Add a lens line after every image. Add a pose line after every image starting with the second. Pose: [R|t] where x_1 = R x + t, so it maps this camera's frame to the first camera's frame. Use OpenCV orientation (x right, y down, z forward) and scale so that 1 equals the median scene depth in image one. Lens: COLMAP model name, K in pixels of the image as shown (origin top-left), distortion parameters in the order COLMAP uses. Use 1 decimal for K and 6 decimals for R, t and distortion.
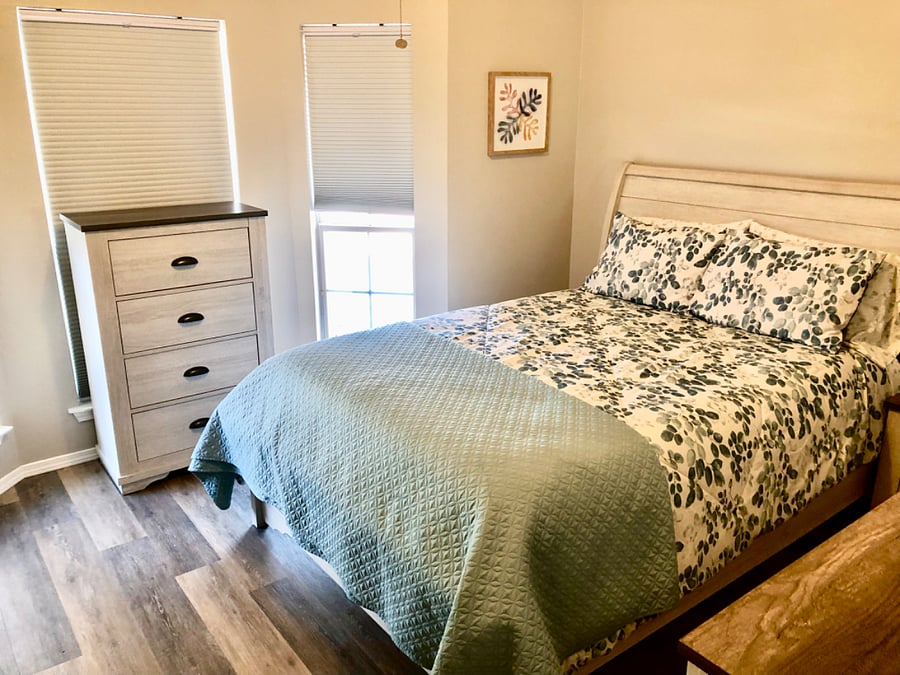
lens RADIAL K [[734.8, 0, 457.0], [0, 734.8, 327.5], [0, 0, 1]] dist [0.004188, -0.005989]
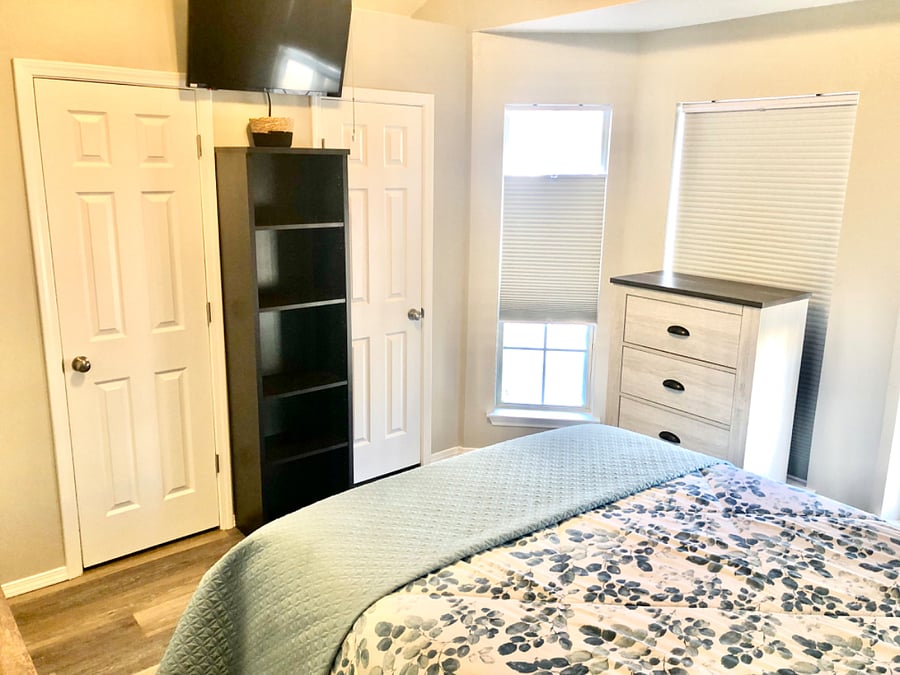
lens RADIAL K [[734.8, 0, 457.0], [0, 734.8, 327.5], [0, 0, 1]] dist [0.004188, -0.005989]
pose [[0.035329, 0.220724, -0.974696, 0.727036], [-0.304113, 0.931426, 0.199902, -0.239218], [0.951981, 0.289355, 0.100031, 0.689227]]
